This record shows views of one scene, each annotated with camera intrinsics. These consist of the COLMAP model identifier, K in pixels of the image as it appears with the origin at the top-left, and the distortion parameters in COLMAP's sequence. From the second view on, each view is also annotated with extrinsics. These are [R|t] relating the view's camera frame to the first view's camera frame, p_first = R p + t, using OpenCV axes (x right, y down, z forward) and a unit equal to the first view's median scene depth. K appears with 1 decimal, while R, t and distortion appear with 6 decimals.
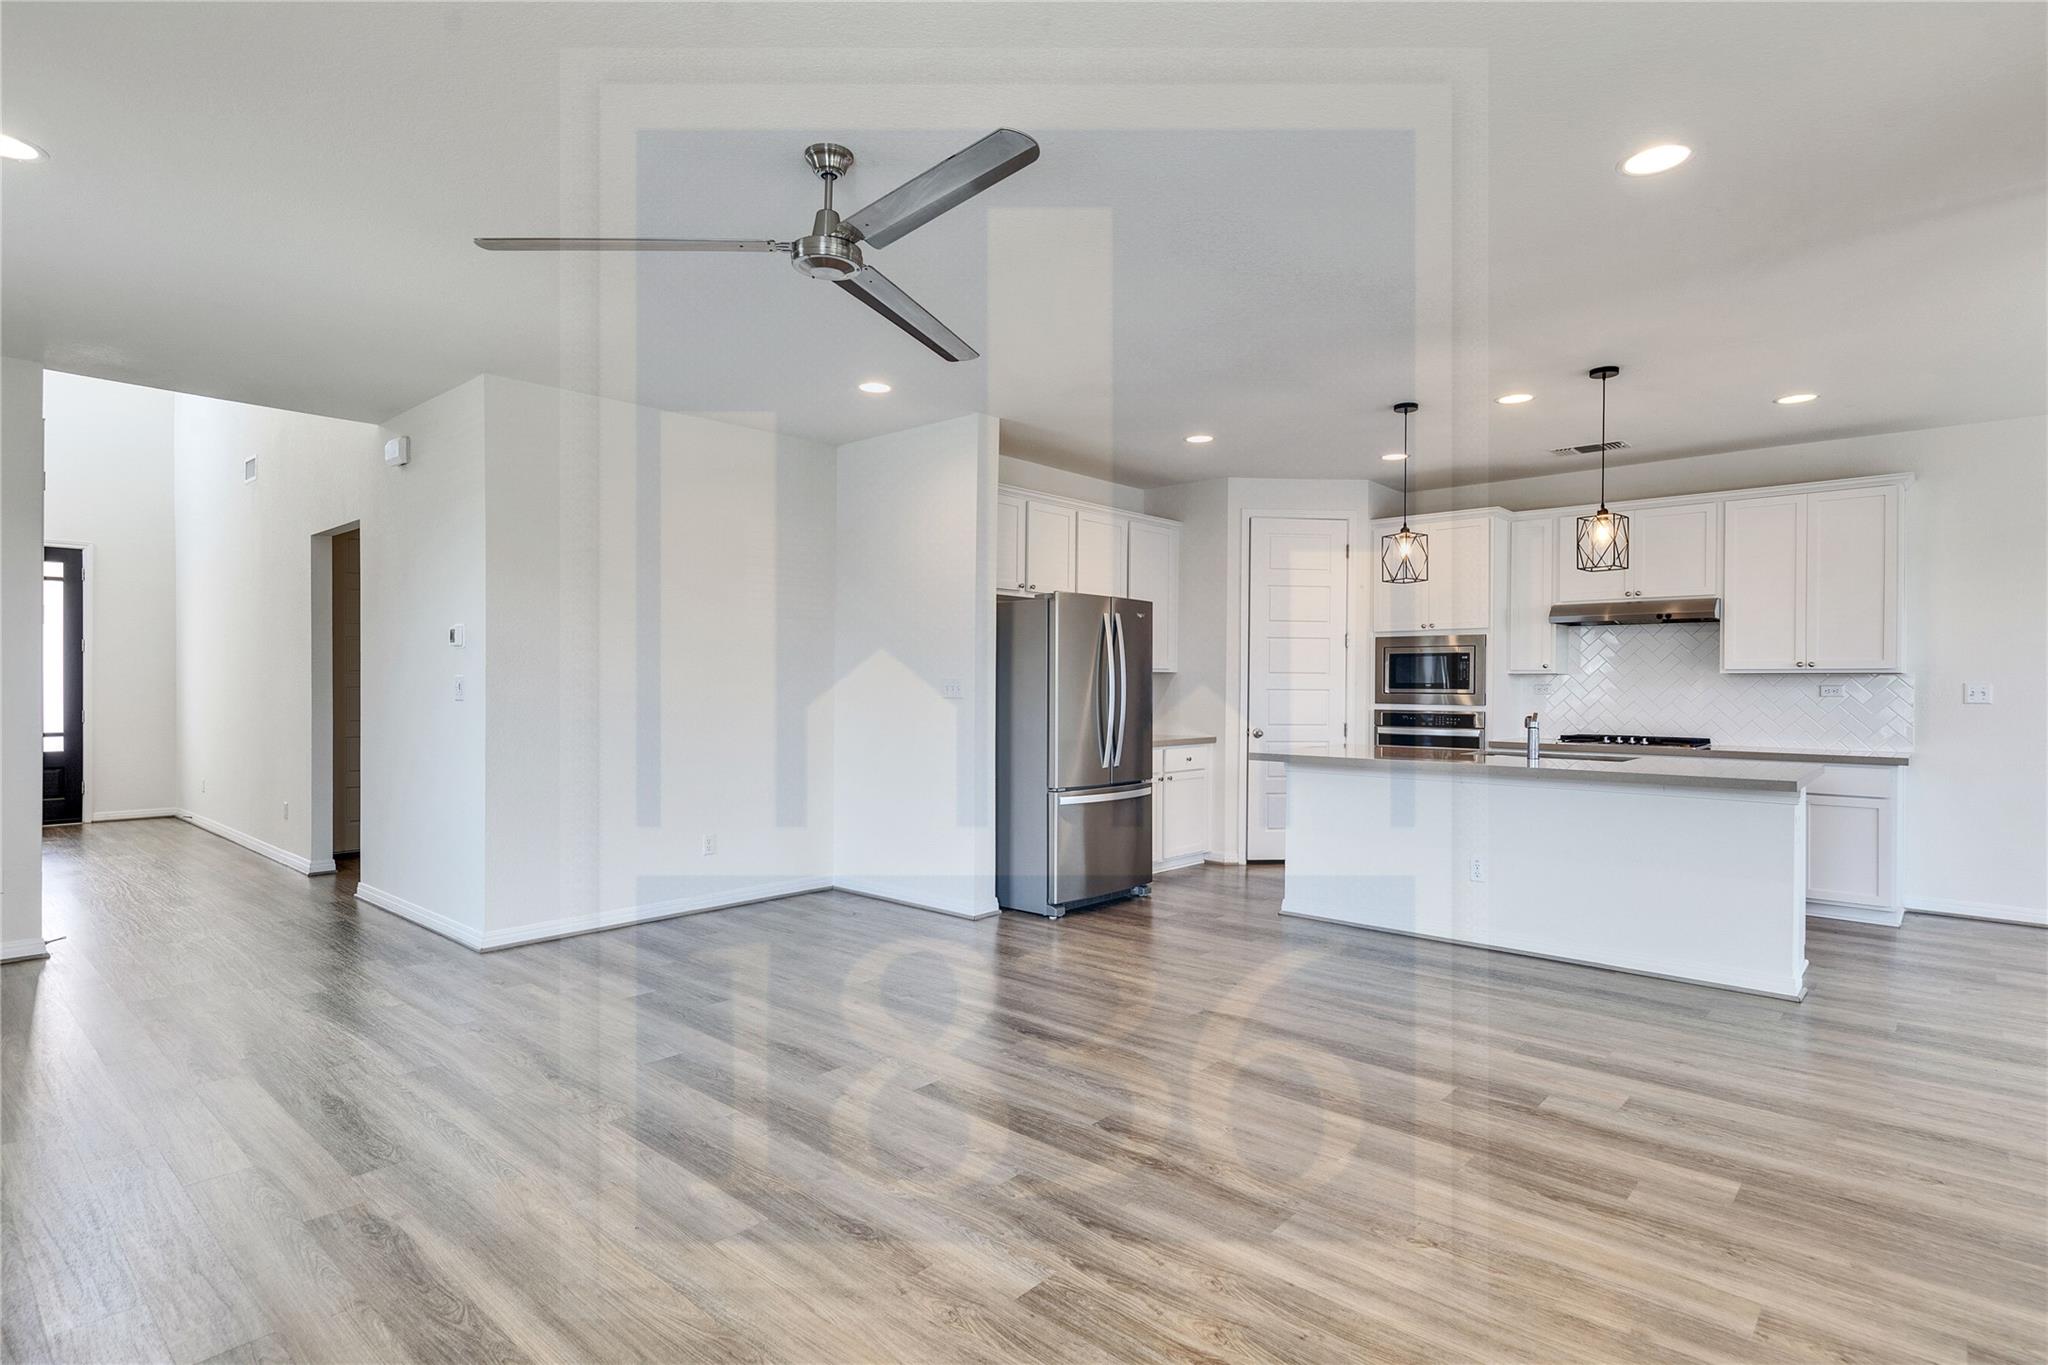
lens RADIAL K [[1034.2, 0, 1017.3], [0, 1034.2, 687.9], [0, 0, 1]] dist [0.003013, 0.000560]
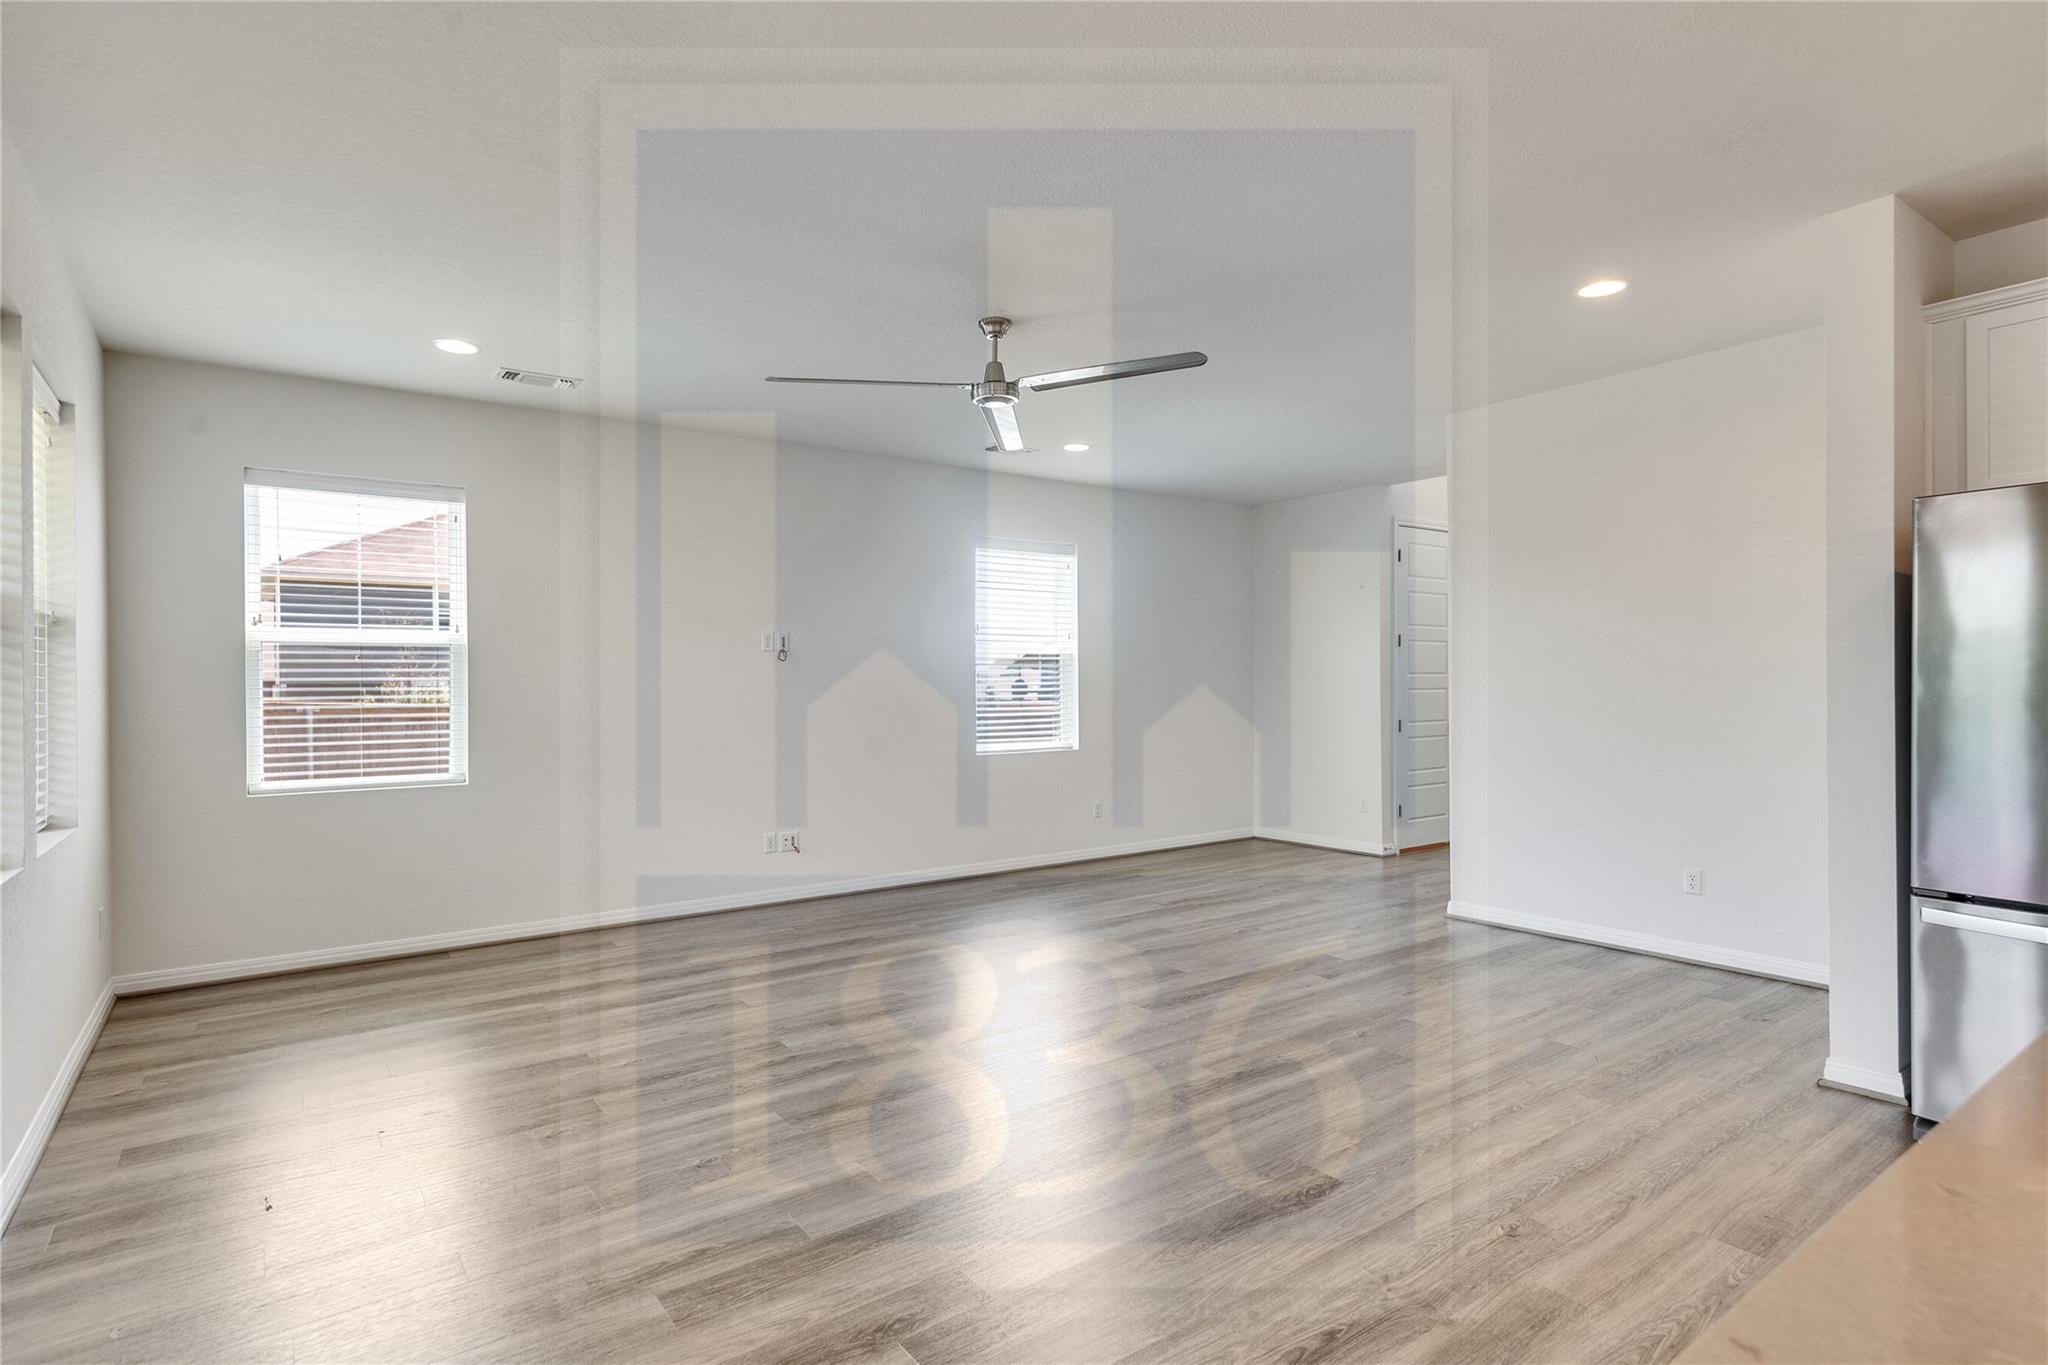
lens RADIAL K [[1034.2, 0, 1017.3], [0, 1034.2, 687.9], [0, 0, 1]] dist [0.003013, 0.000560]
pose [[-0.202850, -0.002767, -0.979206, 0.557149], [-0.000788, 0.999996, -0.002662, 0.001540], [0.979209, 0.000231, -0.202851, 0.601104]]
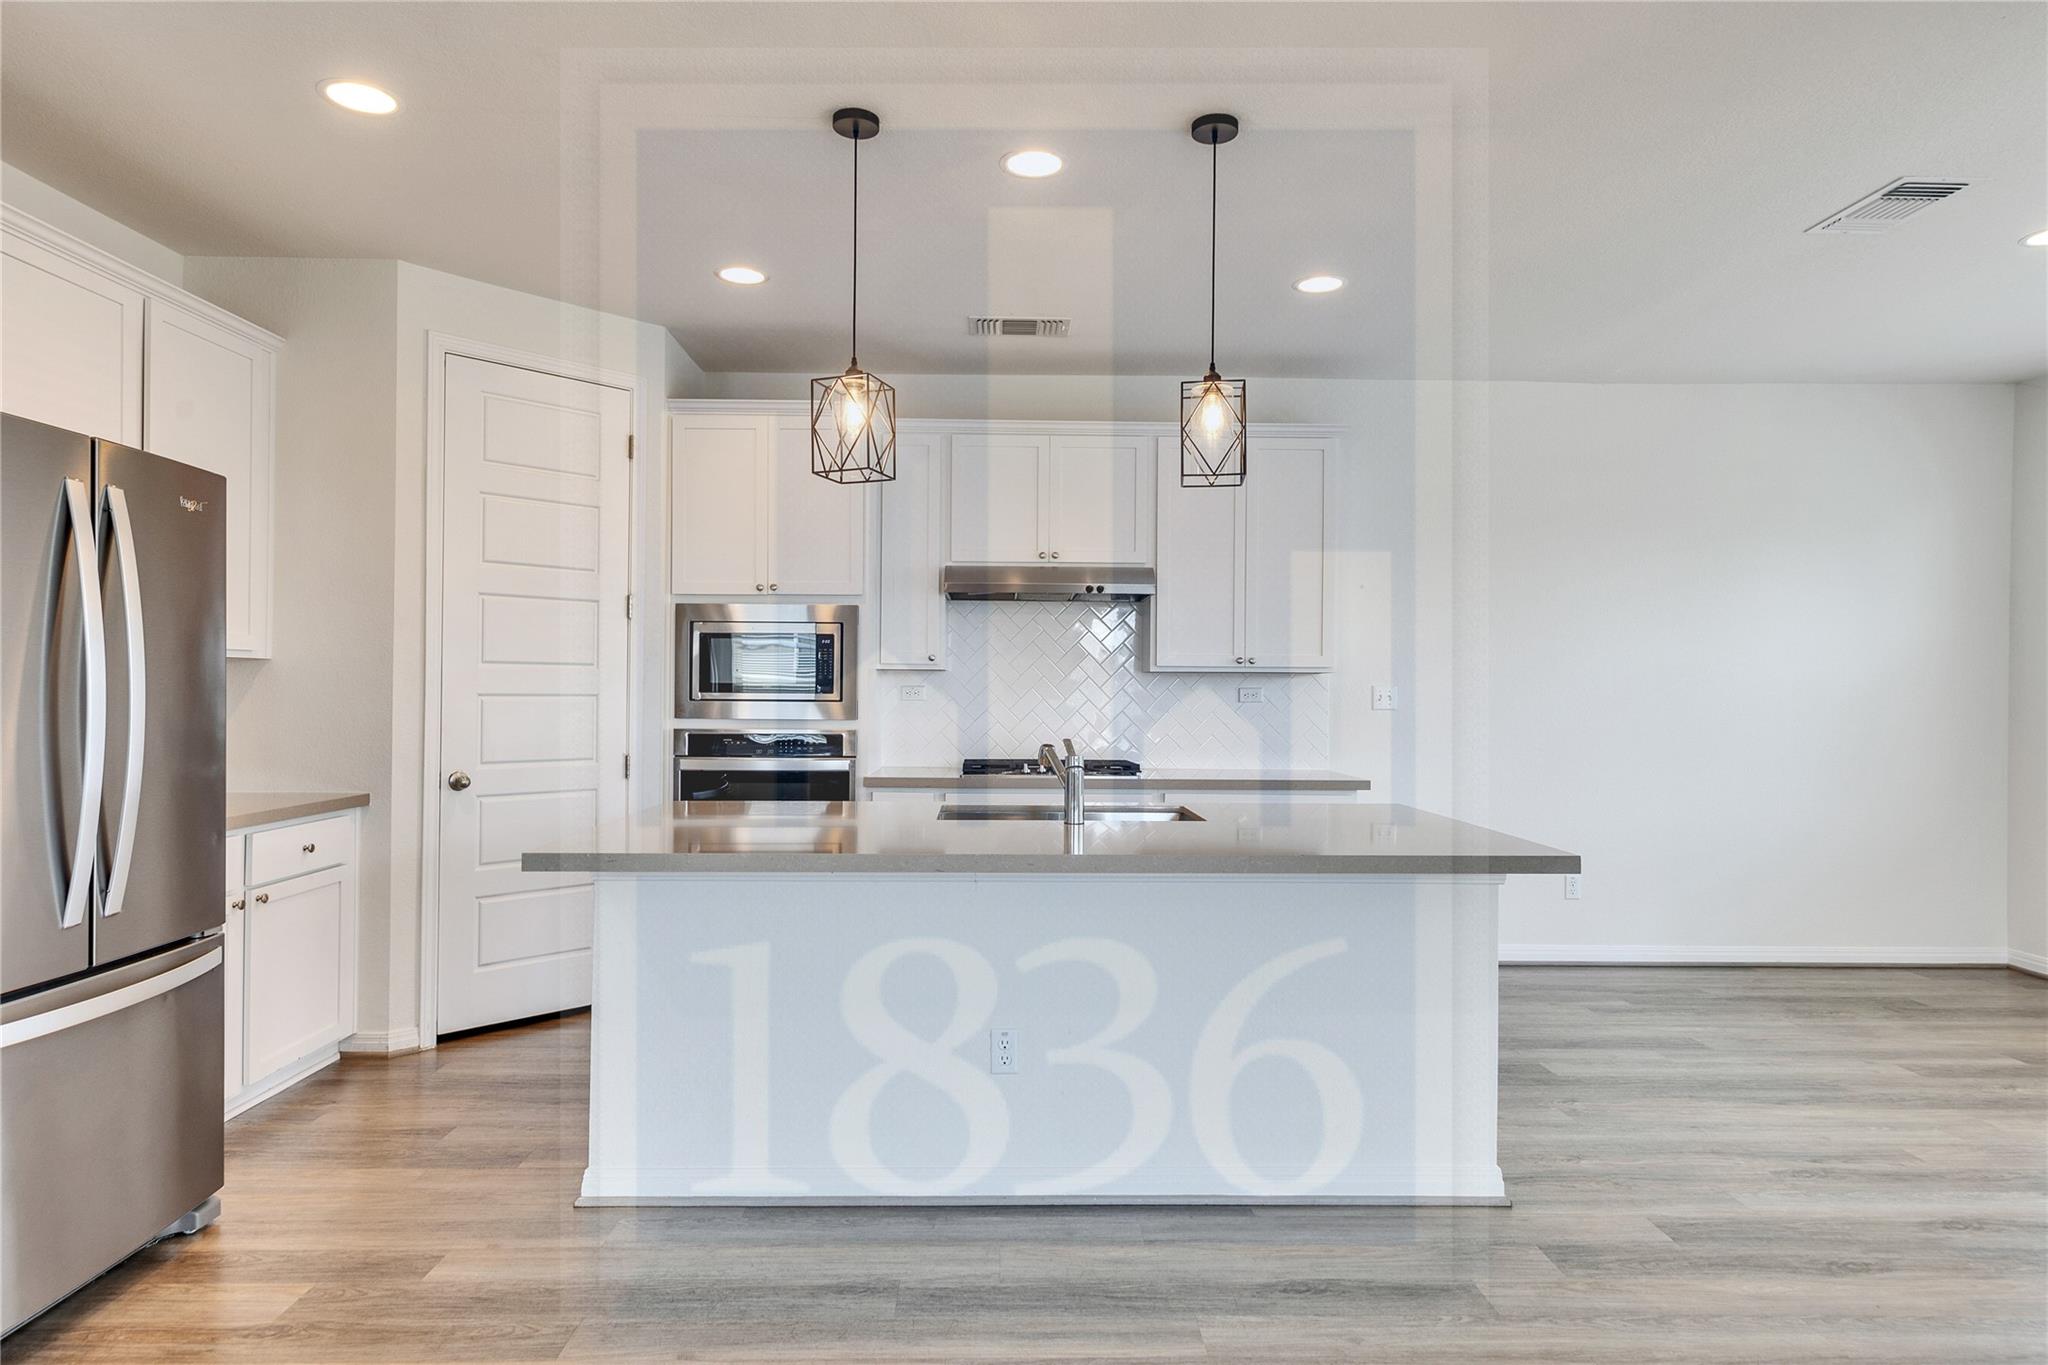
lens RADIAL K [[1174.5, 0, 1018.0], [0, 1174.5, 687.0], [0, 0, 1]] dist [0.001727, -0.000319]
pose [[0.727283, 0.001268, 0.686337, 0.042249], [-0.000947, 0.999999, -0.000845, -0.002336], [-0.686337, -0.000035, 0.727284, 0.461800]]
